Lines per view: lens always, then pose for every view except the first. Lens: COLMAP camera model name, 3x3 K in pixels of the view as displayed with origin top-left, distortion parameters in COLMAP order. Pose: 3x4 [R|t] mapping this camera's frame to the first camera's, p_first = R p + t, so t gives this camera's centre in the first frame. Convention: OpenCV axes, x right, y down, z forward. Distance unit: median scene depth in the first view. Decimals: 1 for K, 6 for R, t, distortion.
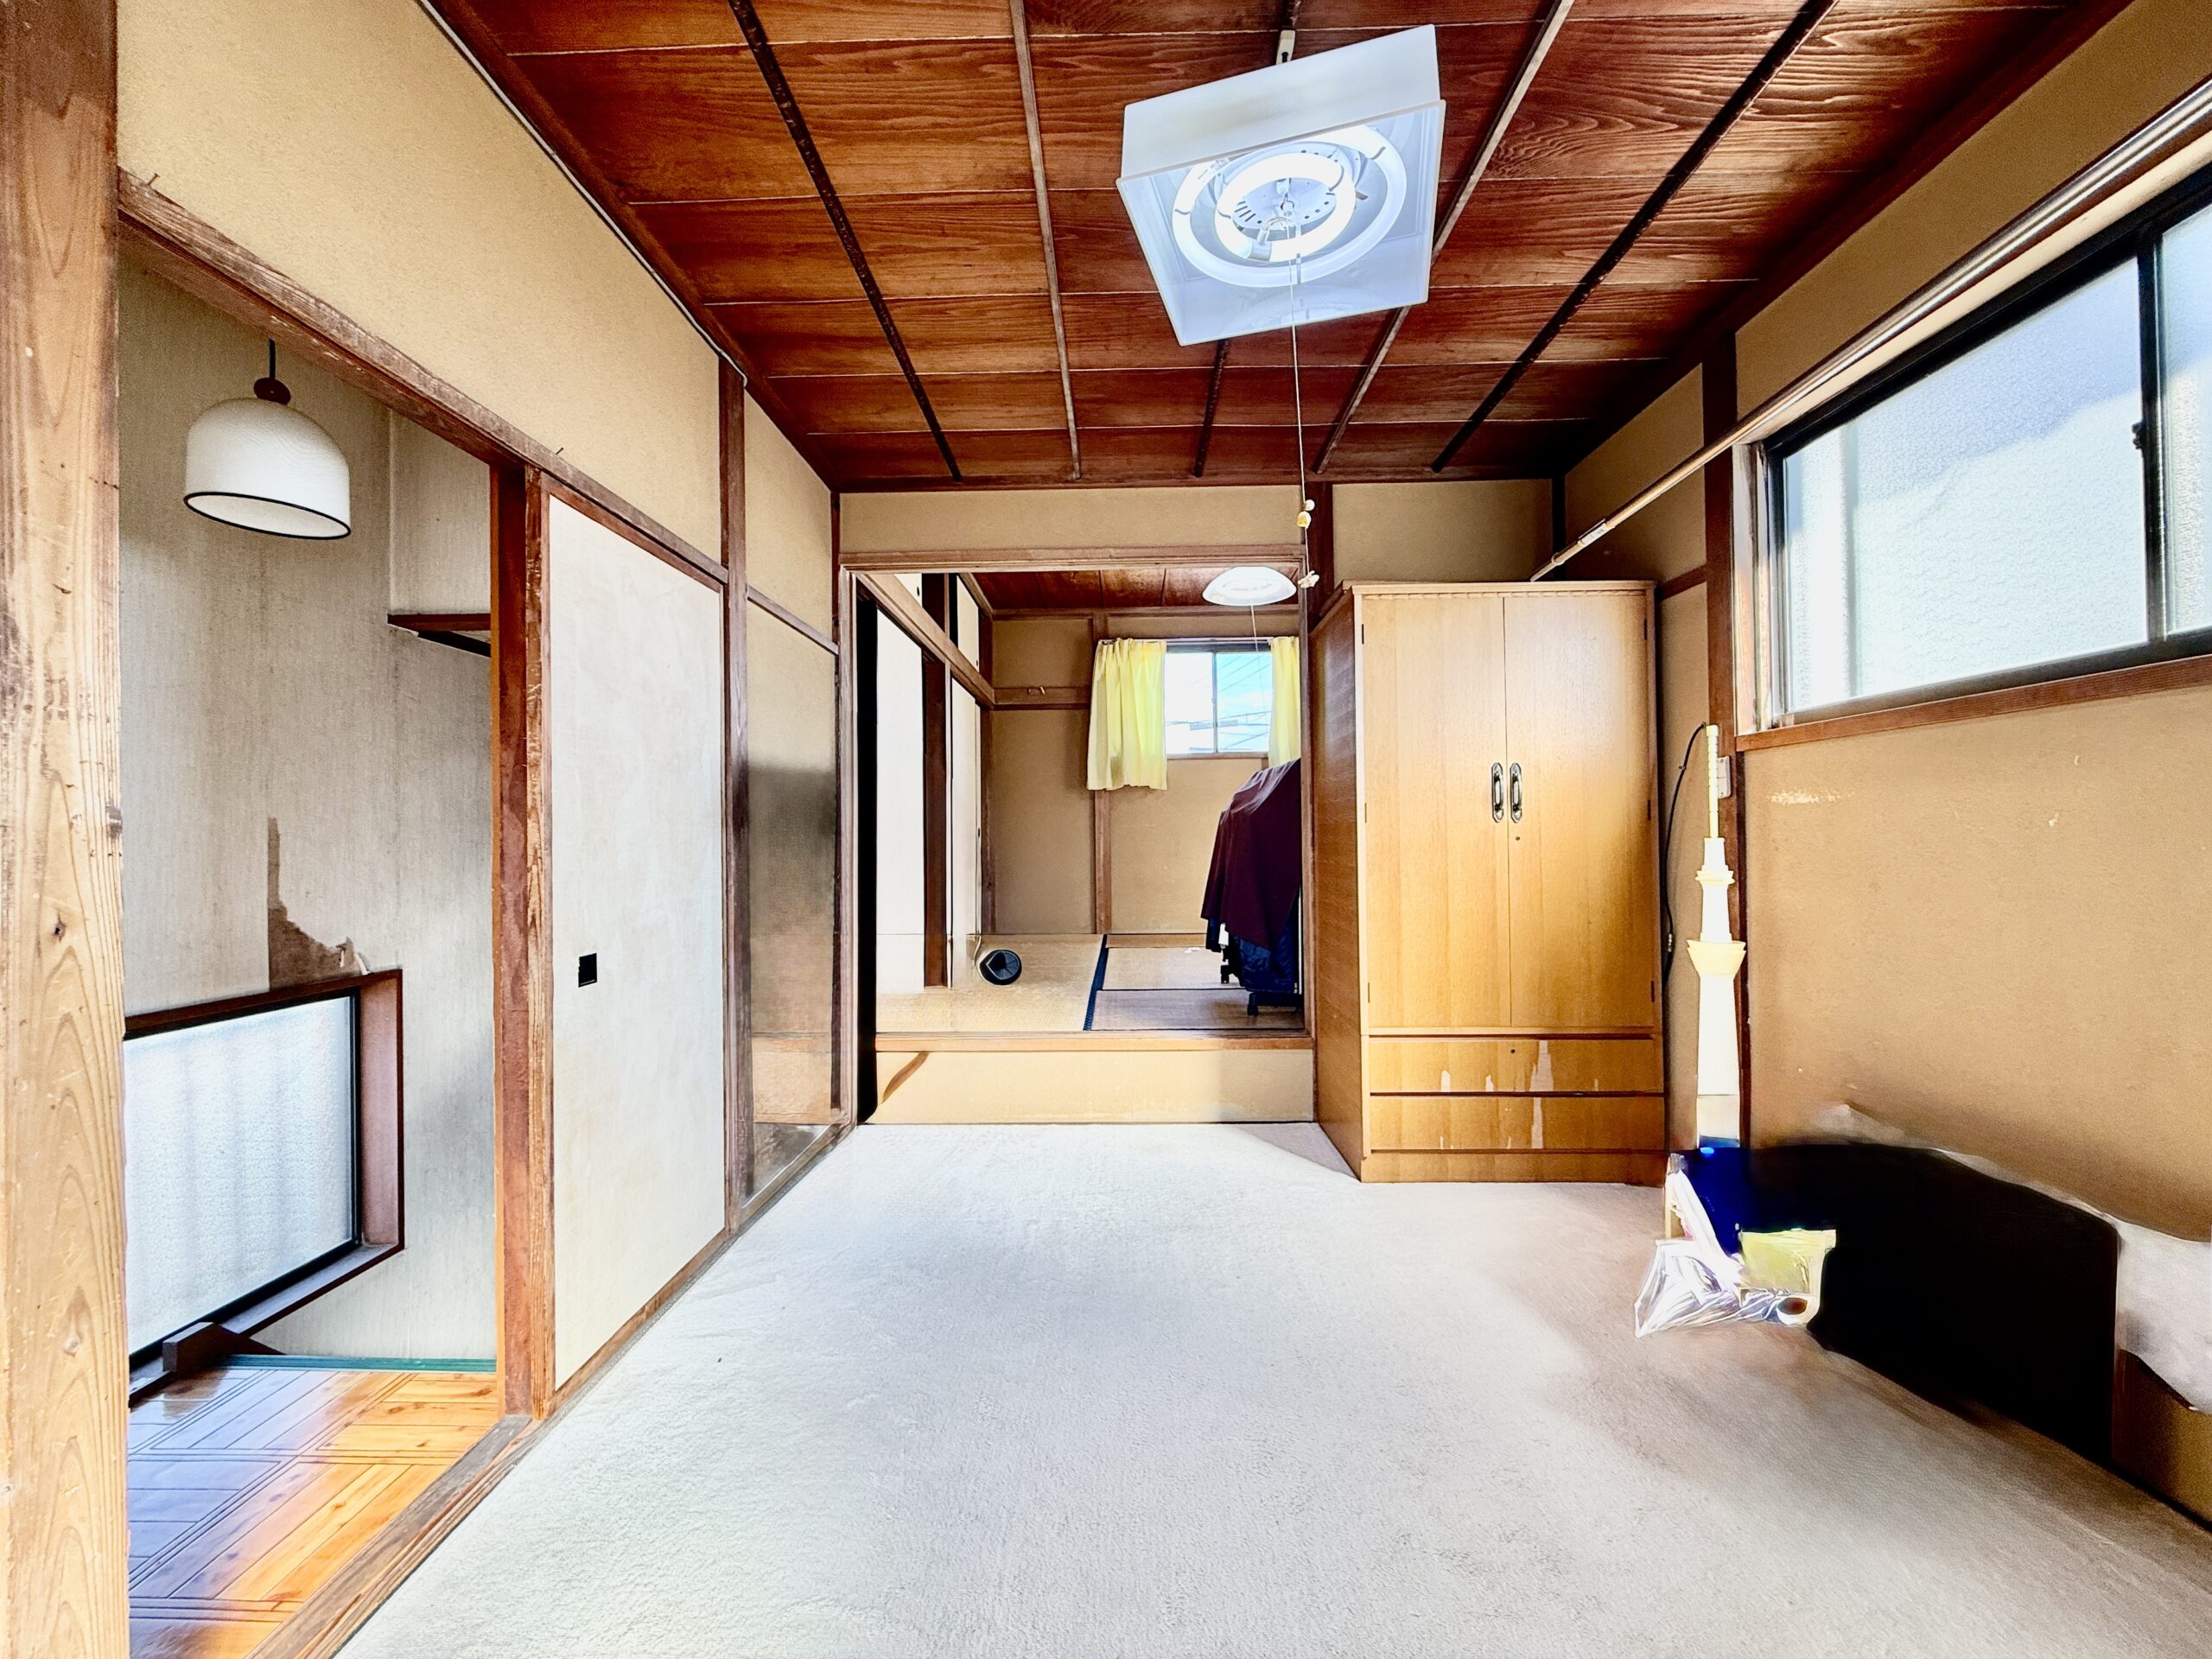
lens RADIAL K [[878.6, 0, 1105.8], [0, 878.6, 825.5], [0, 0, 1]] dist [-0.000149, 0.000275]
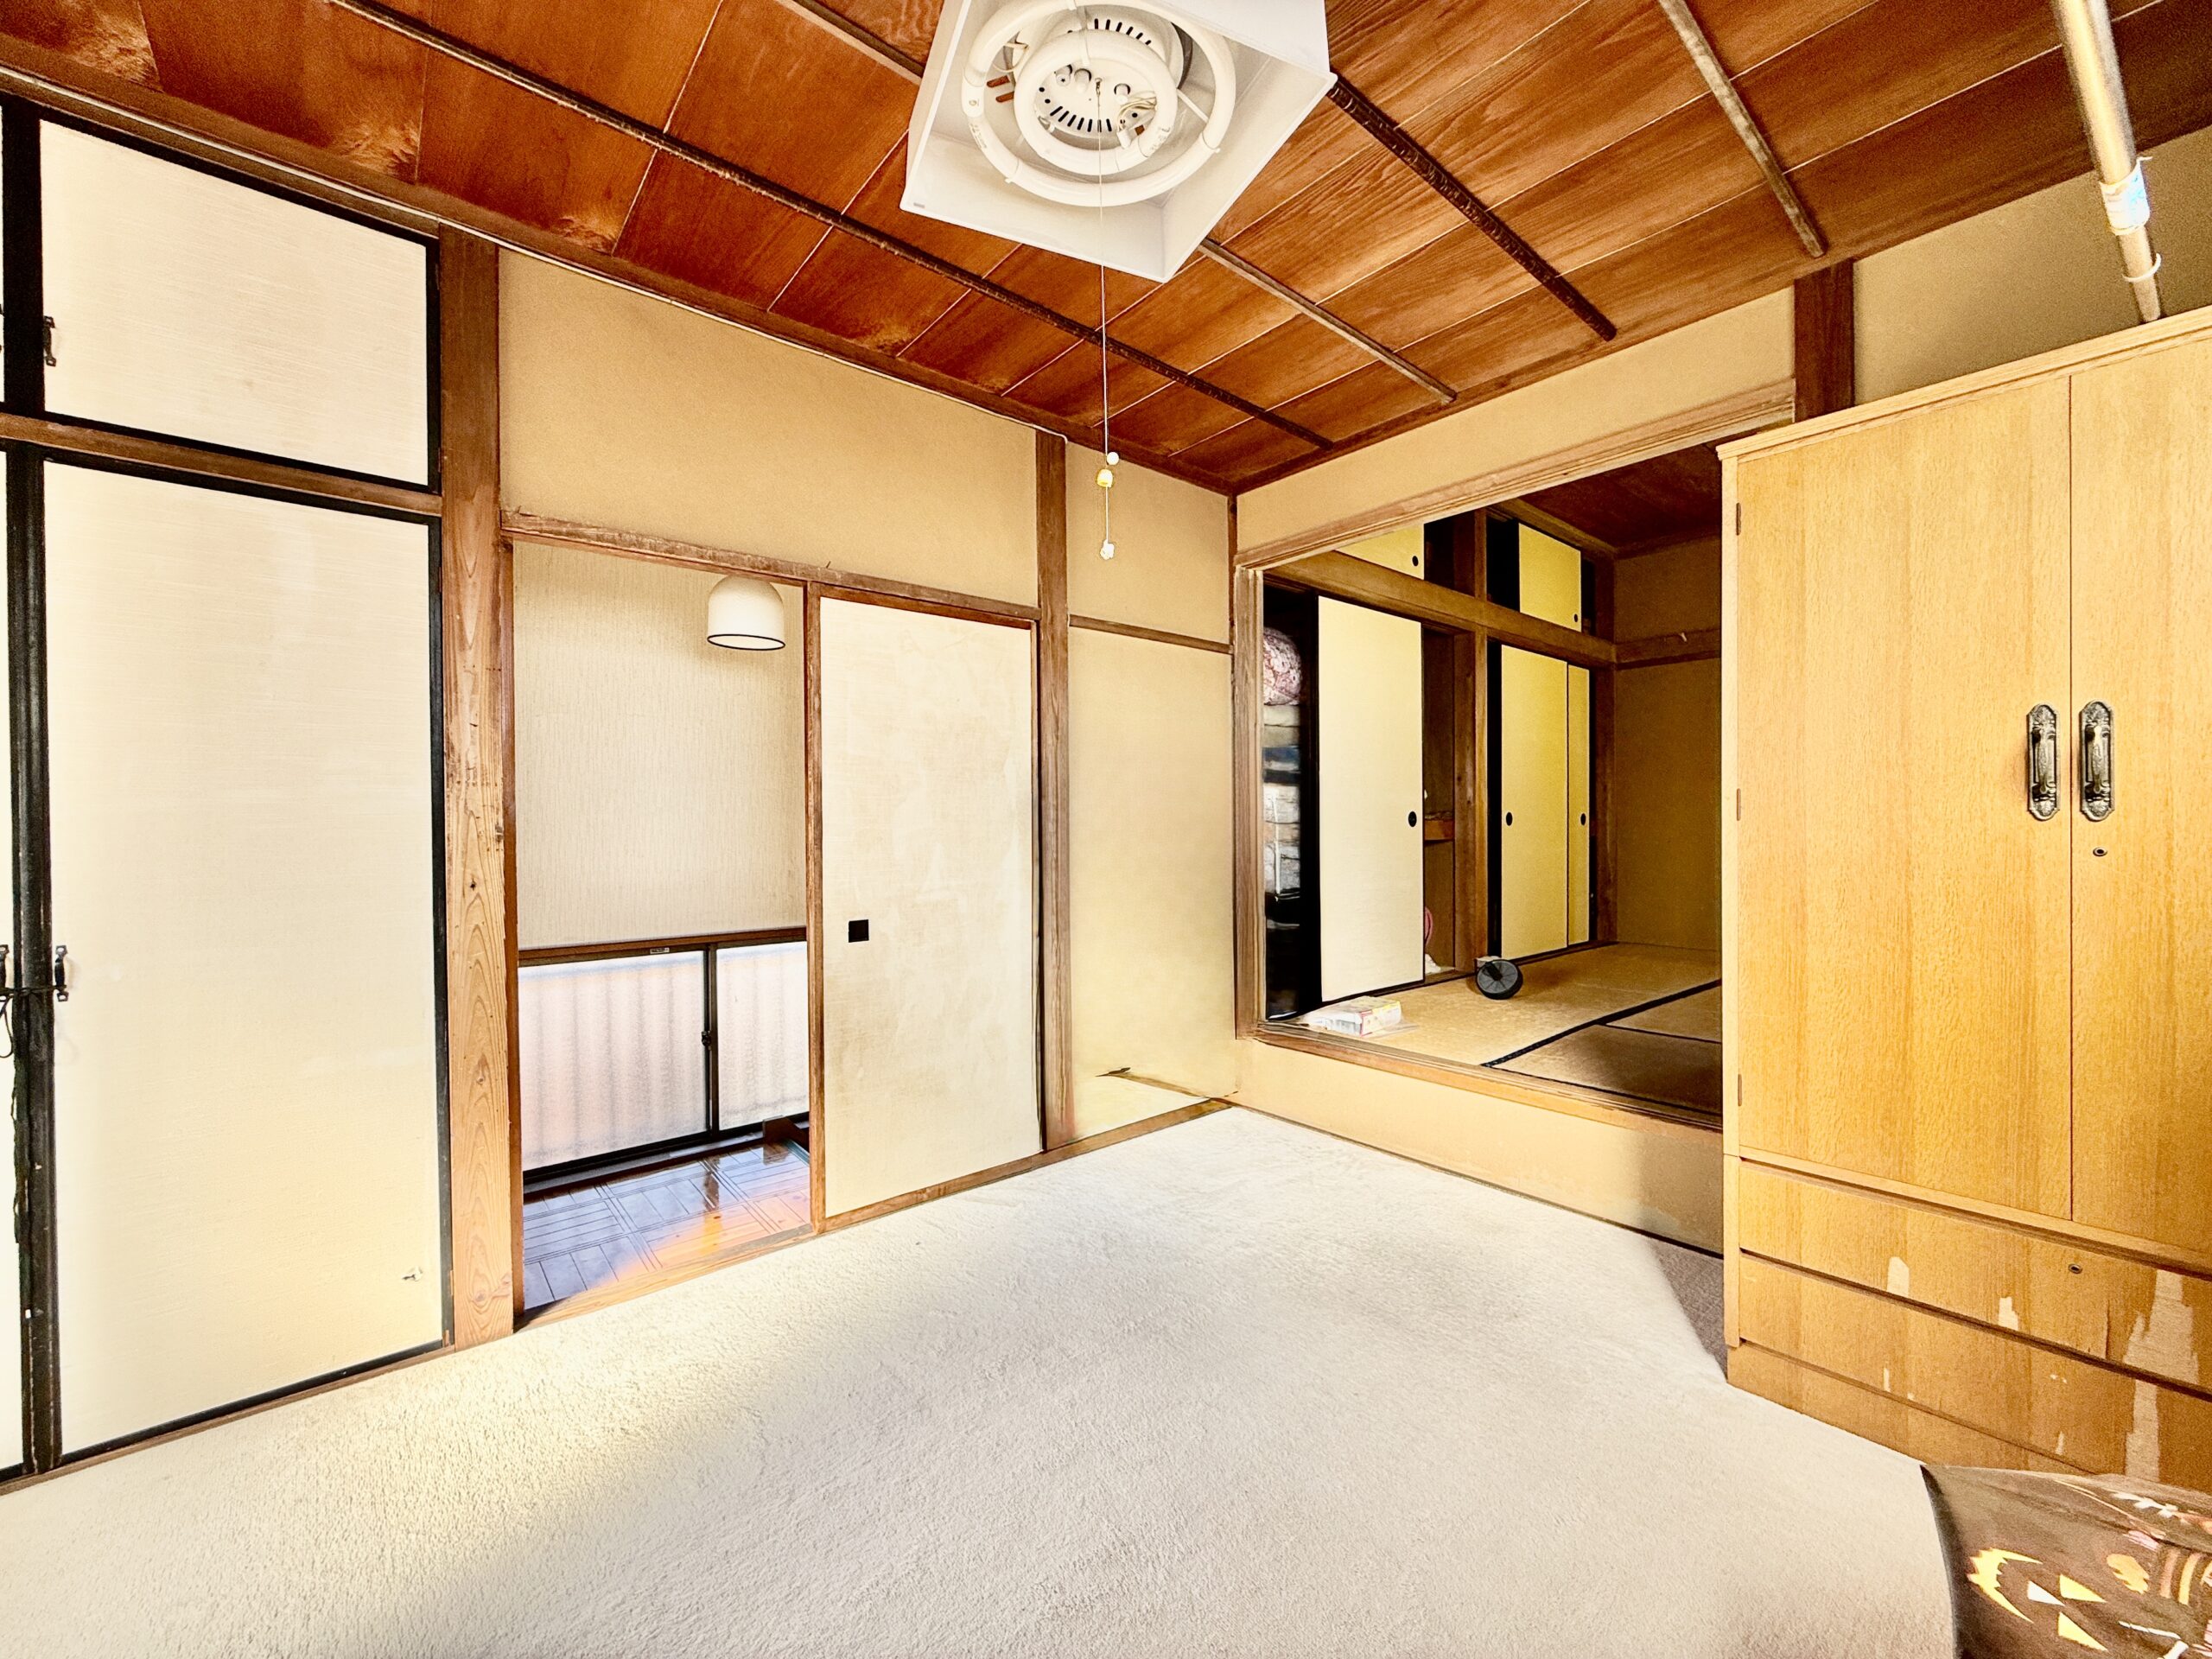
lens RADIAL K [[878.6, 0, 1103.3], [0, 878.6, 827.0], [0, 0, 1]] dist [-0.000149, 0.000275]
pose [[0.661151, 0.007590, -0.750215, 0.469069], [0.010616, 0.999754, 0.019471, -0.015527], [0.750178, -0.020838, 0.660907, 0.245313]]
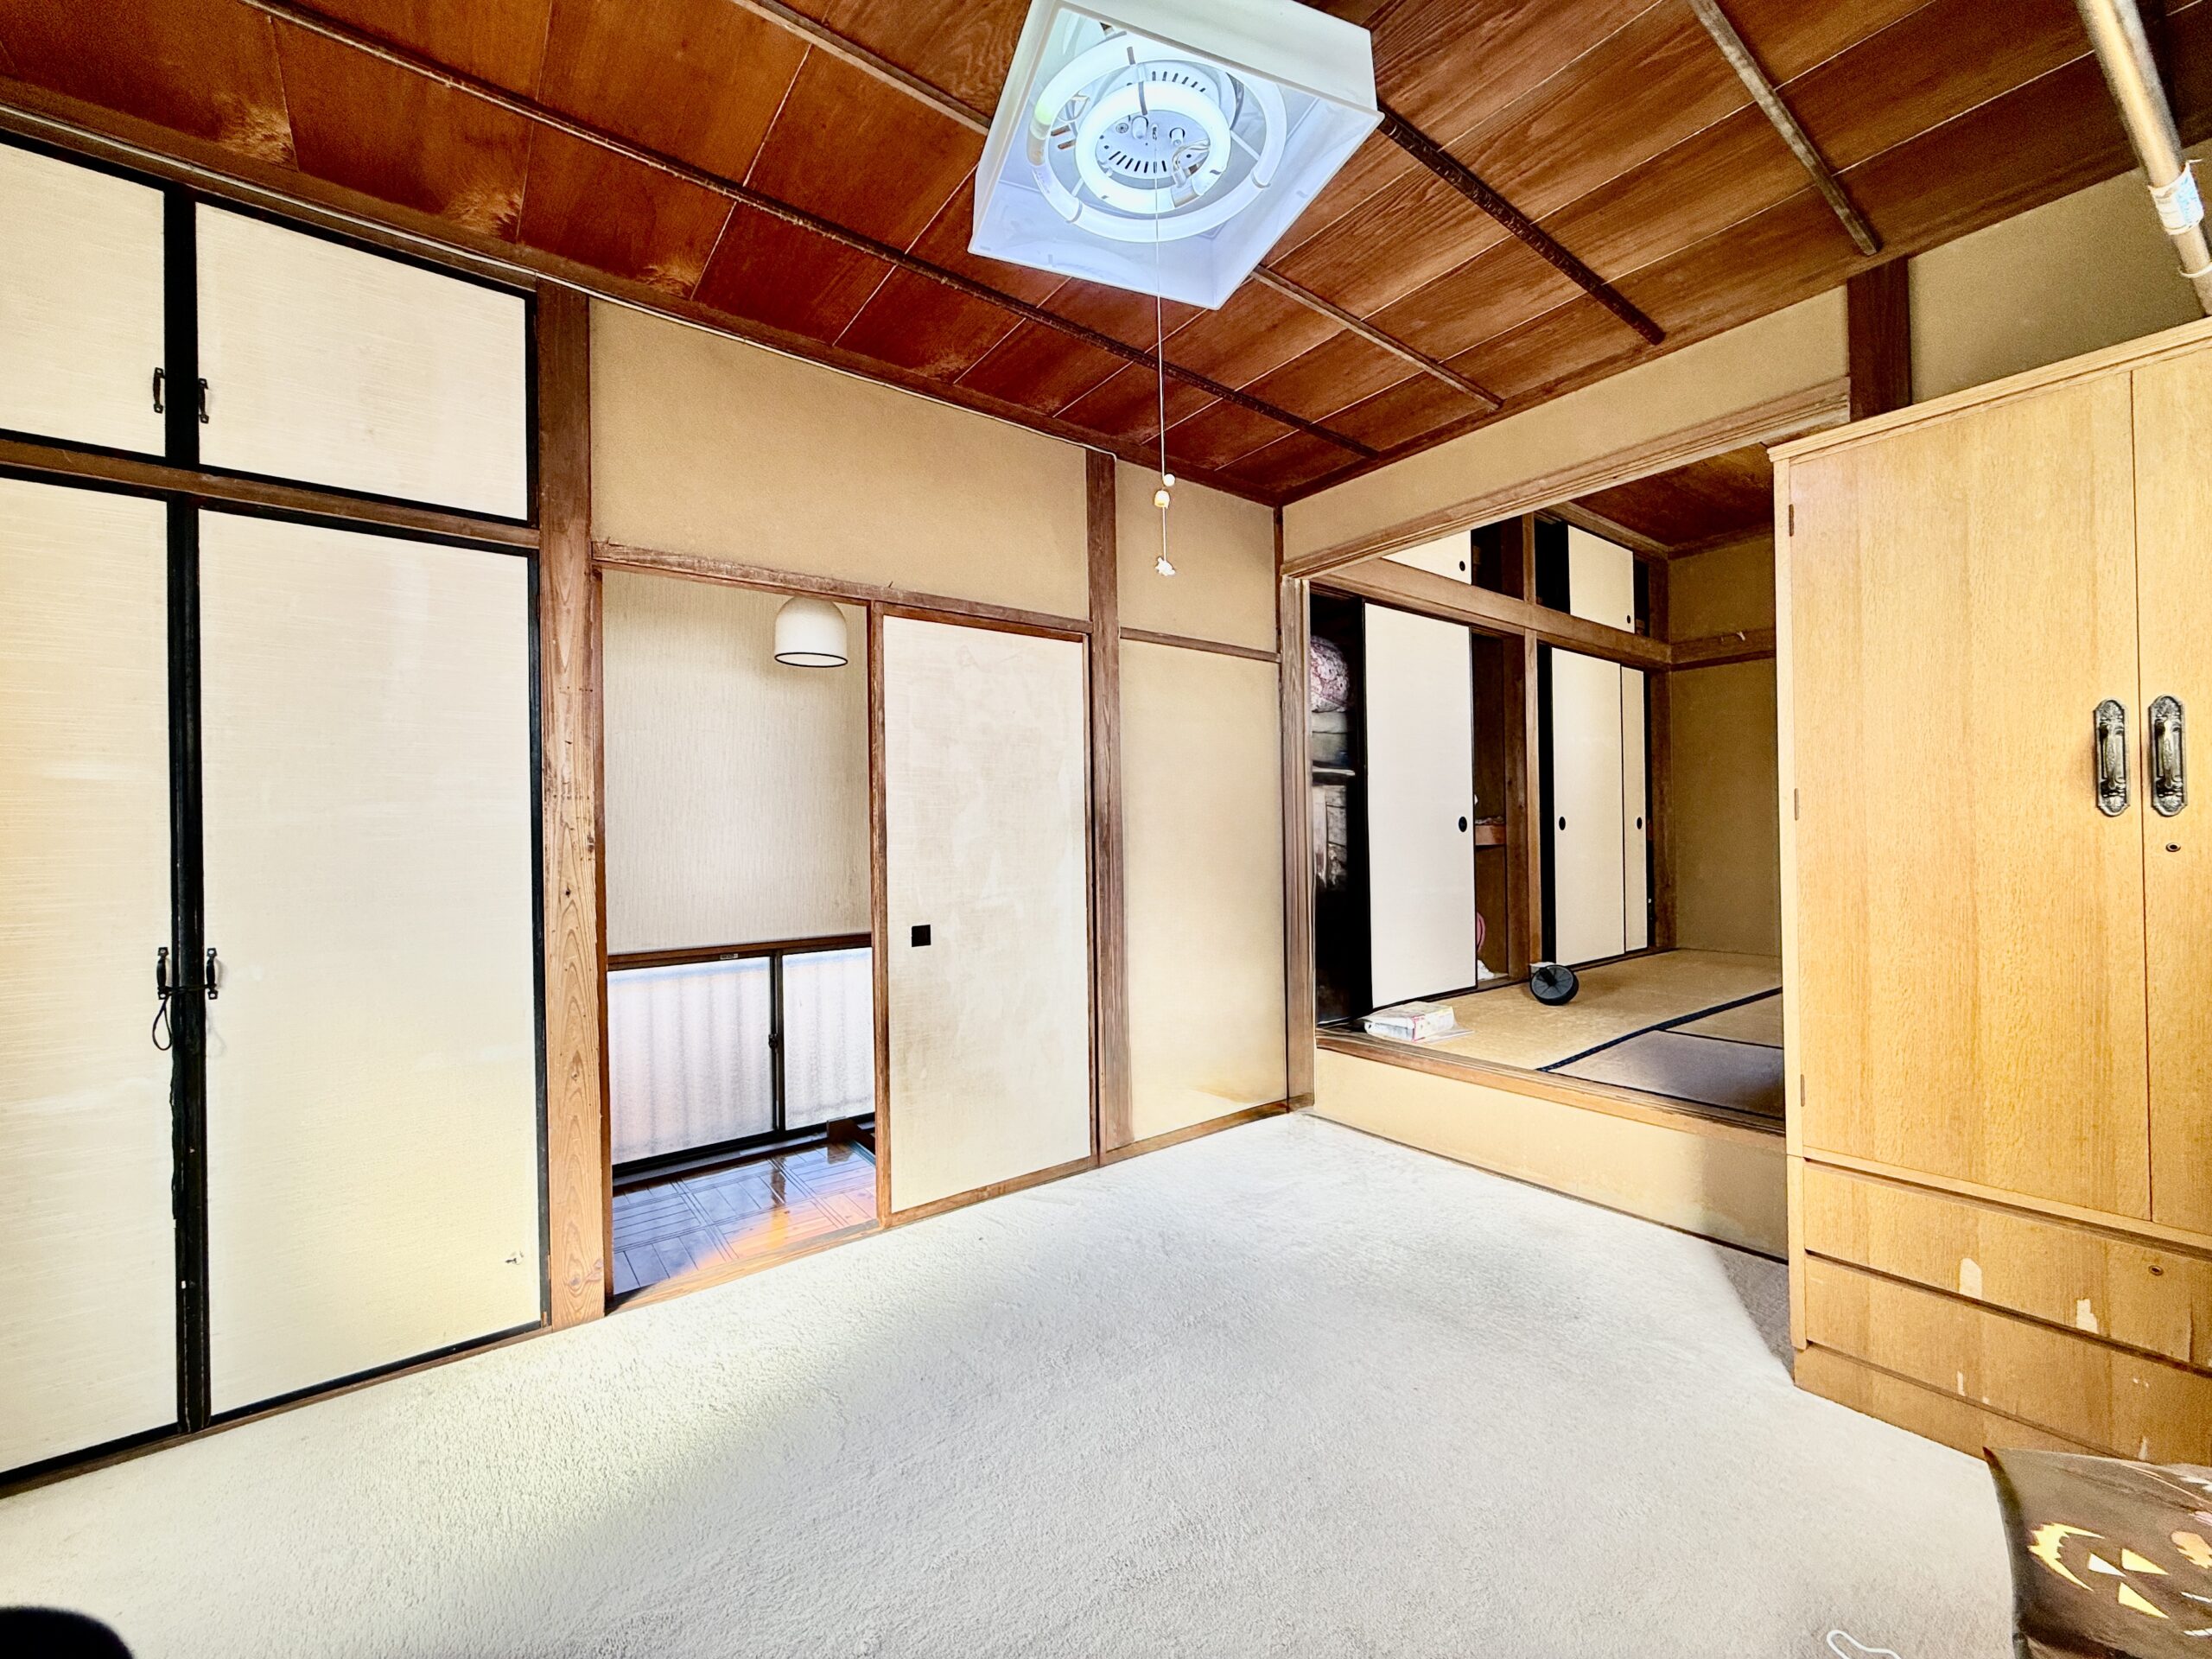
lens RADIAL K [[878.6, 0, 1103.4], [0, 878.6, 827.8], [0, 0, 1]] dist [-0.000149, 0.000275]
pose [[0.623768, -0.005852, -0.781587, 0.480067], [0.020100, 0.999761, 0.008556, -0.013054], [0.781351, -0.021046, 0.623737, 0.221109]]
